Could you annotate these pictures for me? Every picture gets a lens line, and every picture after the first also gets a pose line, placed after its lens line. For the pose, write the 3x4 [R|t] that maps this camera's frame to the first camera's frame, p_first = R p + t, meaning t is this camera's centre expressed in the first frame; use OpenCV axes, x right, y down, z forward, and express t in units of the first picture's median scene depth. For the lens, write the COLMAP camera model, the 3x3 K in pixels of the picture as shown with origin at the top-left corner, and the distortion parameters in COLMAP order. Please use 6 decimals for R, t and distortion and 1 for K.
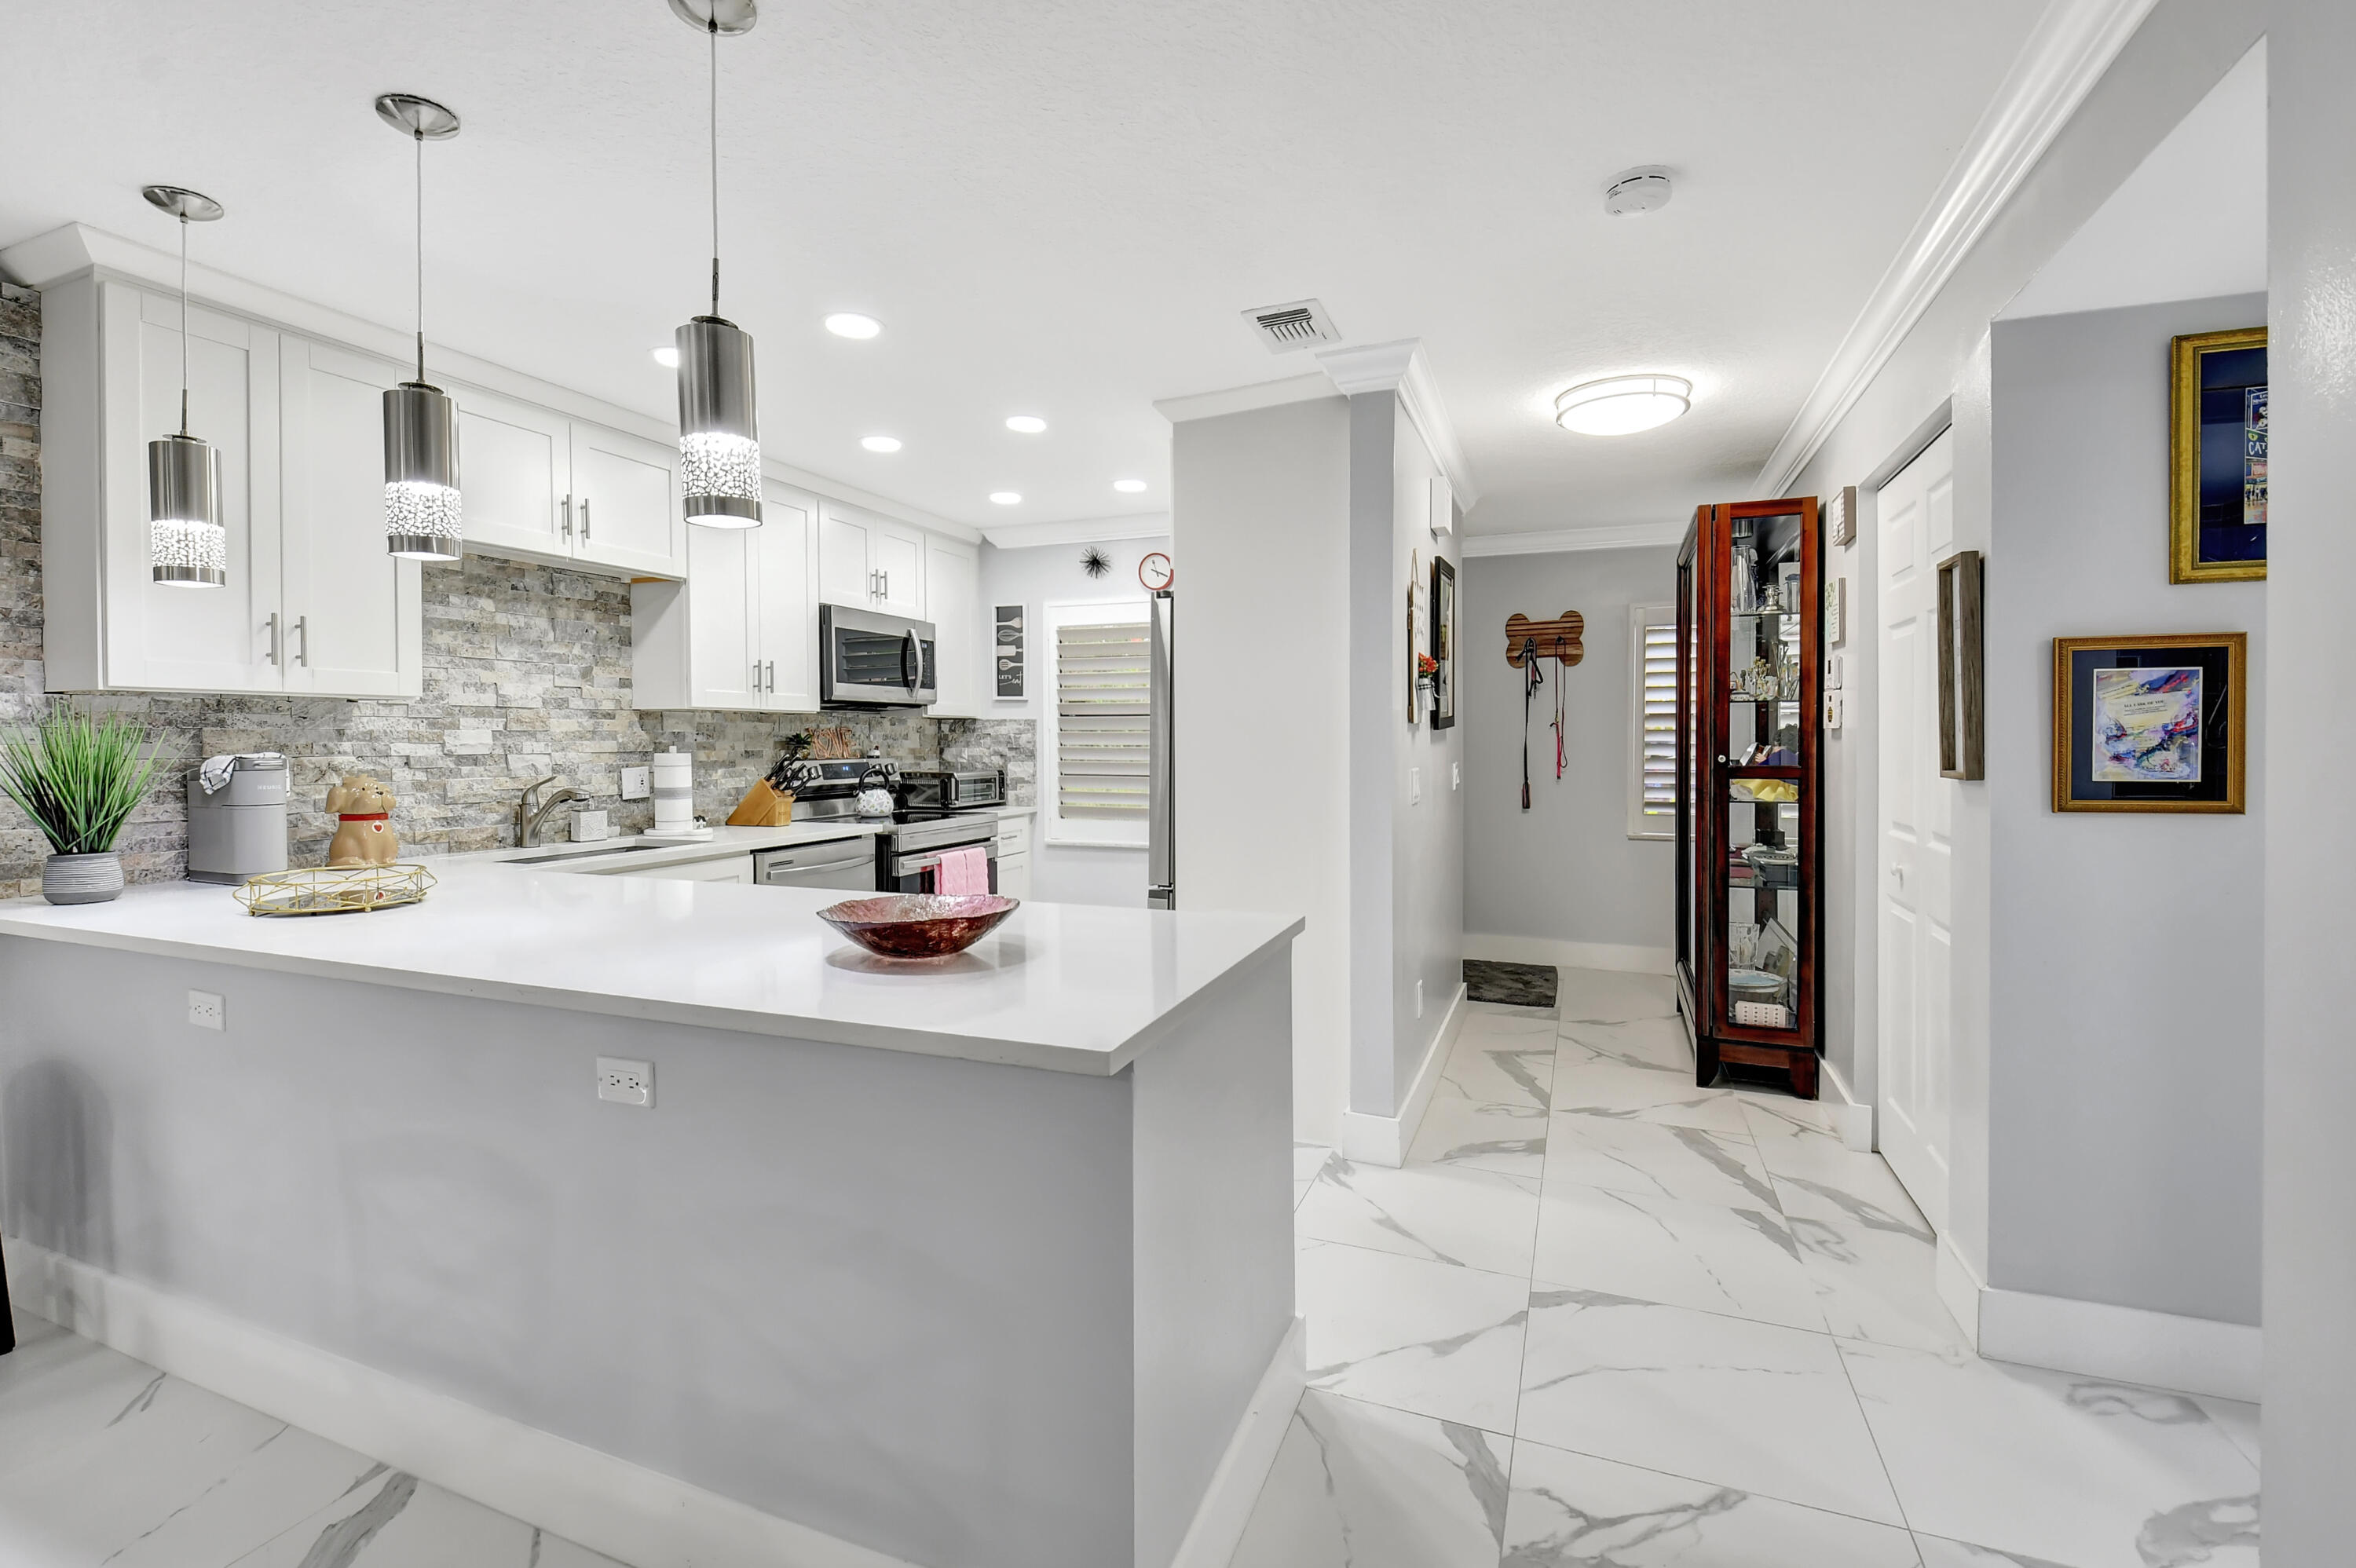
lens RADIAL K [[1055.8, 0, 1161.2], [0, 1055.8, 752.7], [0, 0, 1]] dist [0.019299, -0.007004]
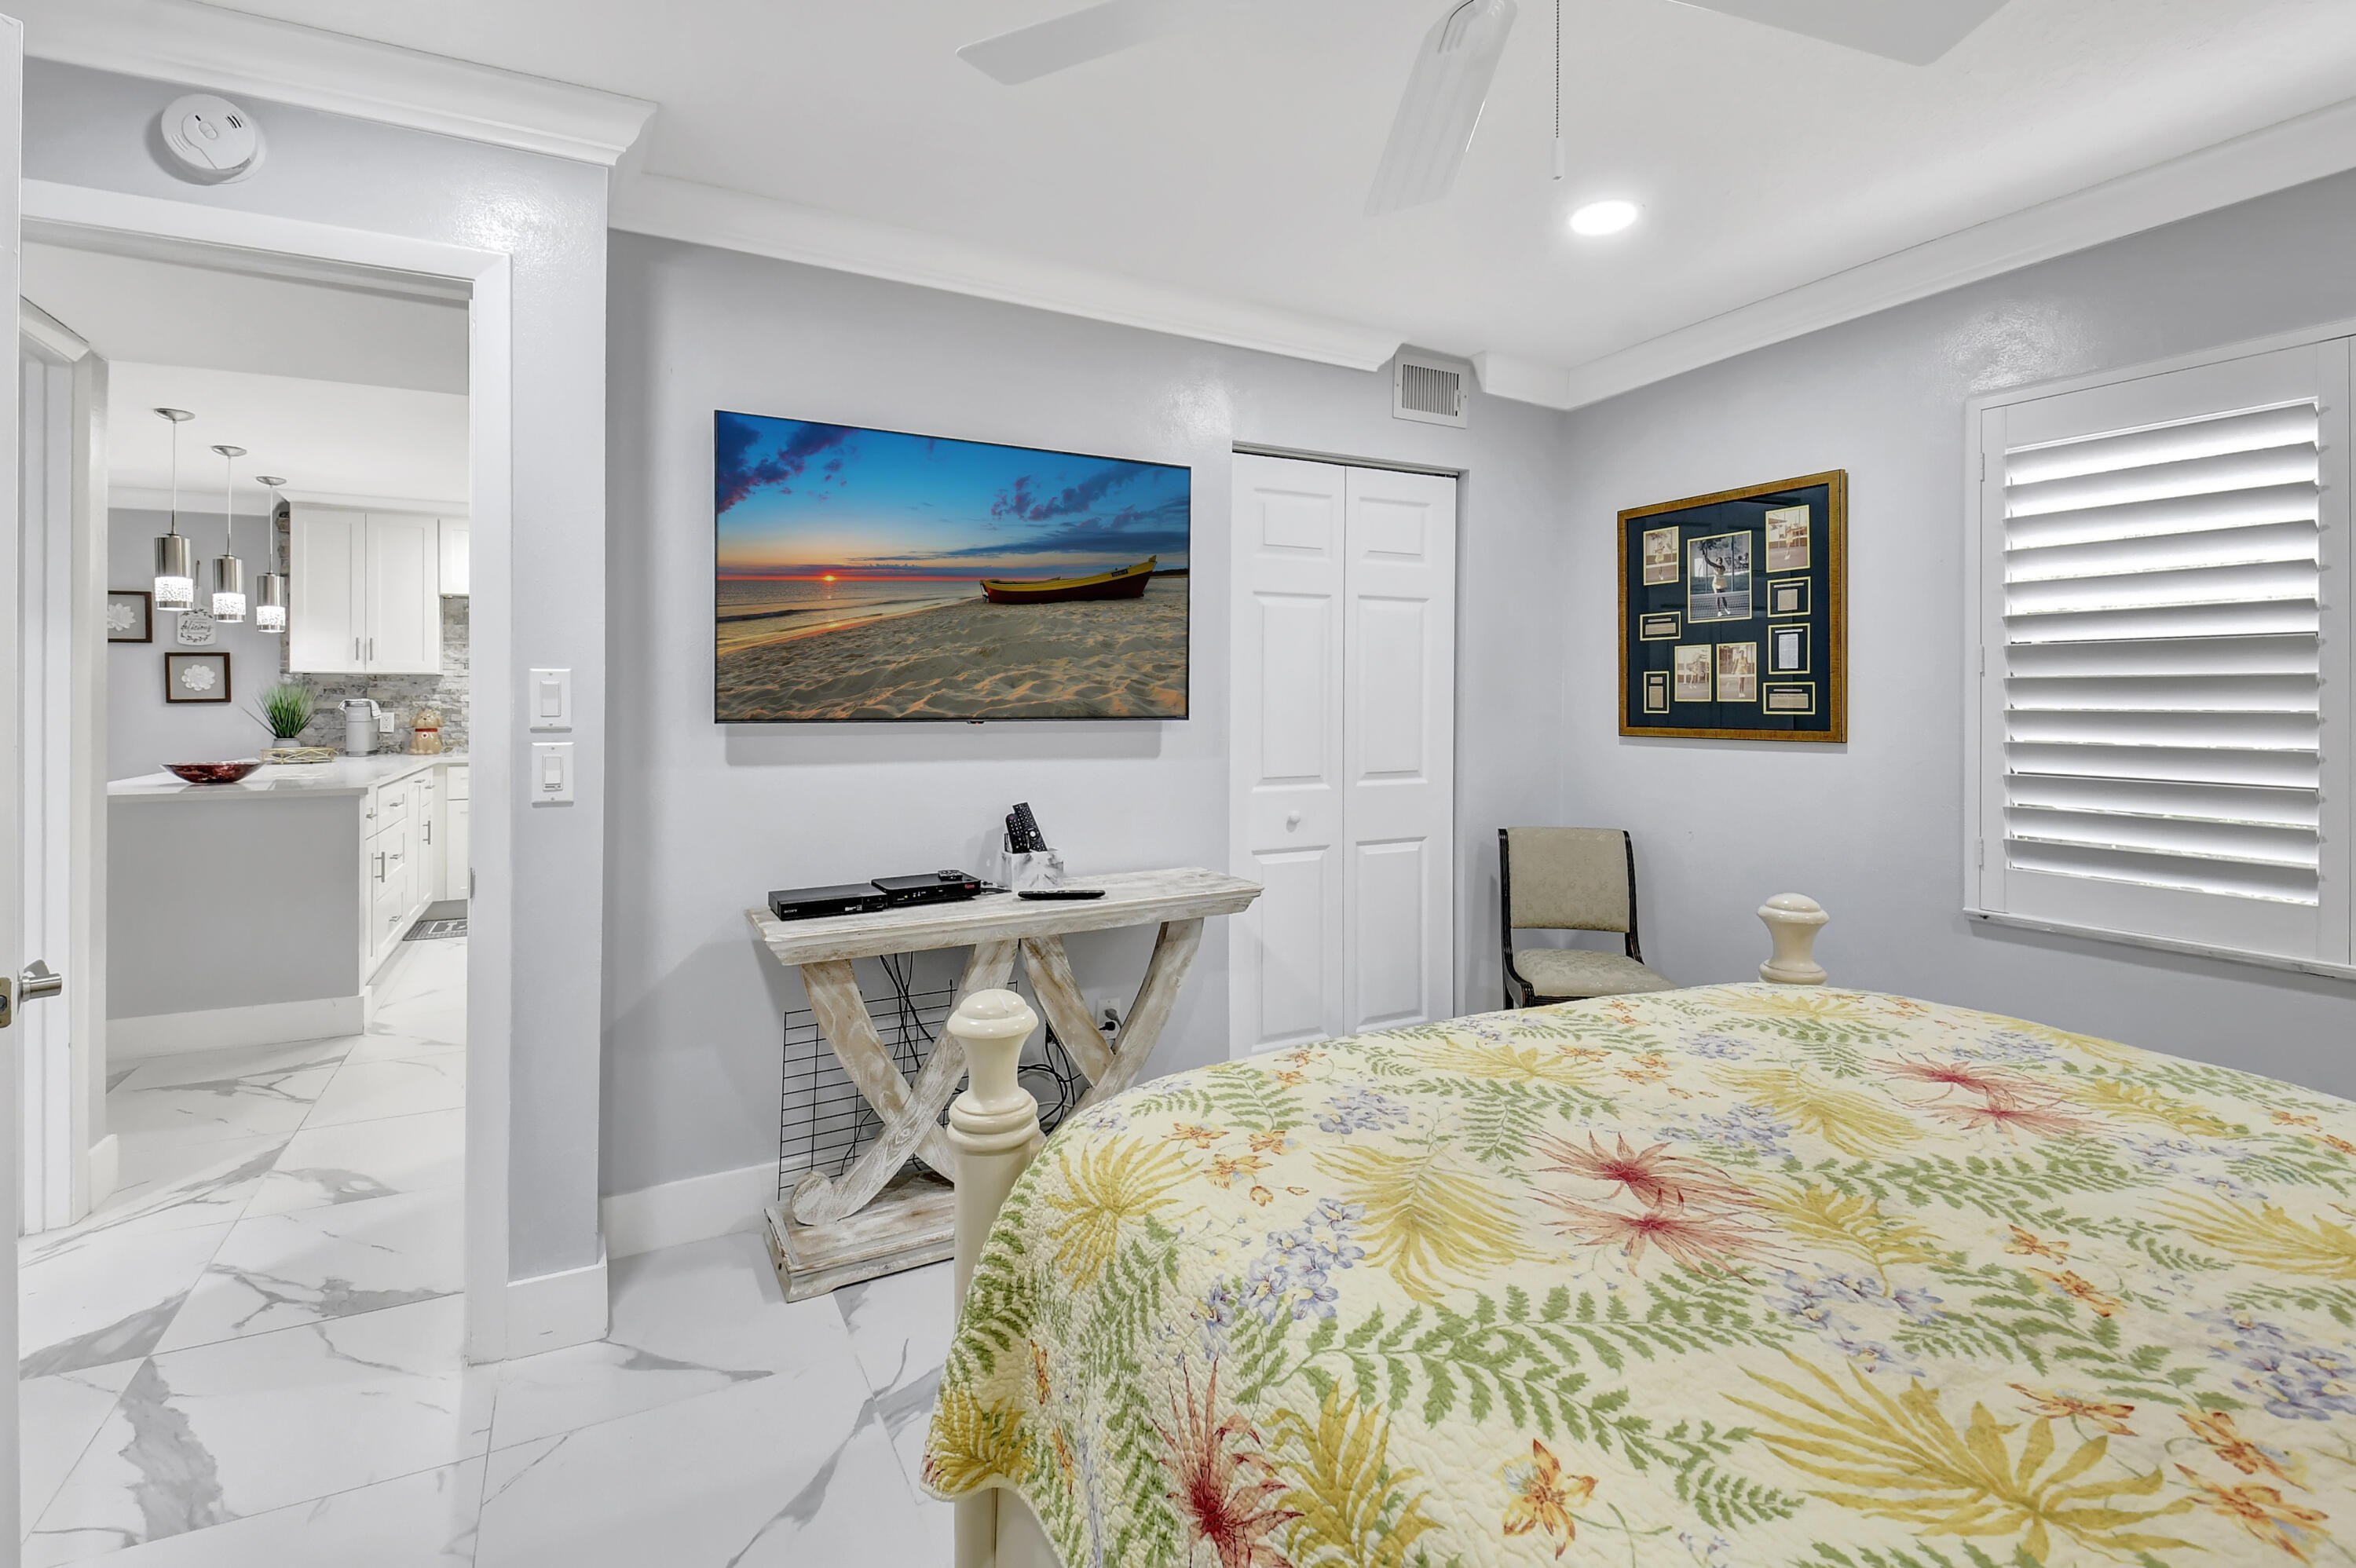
lens RADIAL K [[1091.4, 0, 1105.5], [0, 1091.4, 685.7], [0, 0, 1]] dist [0.013835, -0.015183]
pose [[0.719709, -0.003256, -0.694268, 1.303145], [-0.011272, 0.999802, -0.016373, -0.005991], [0.694184, 0.019610, 0.719530, 0.291838]]
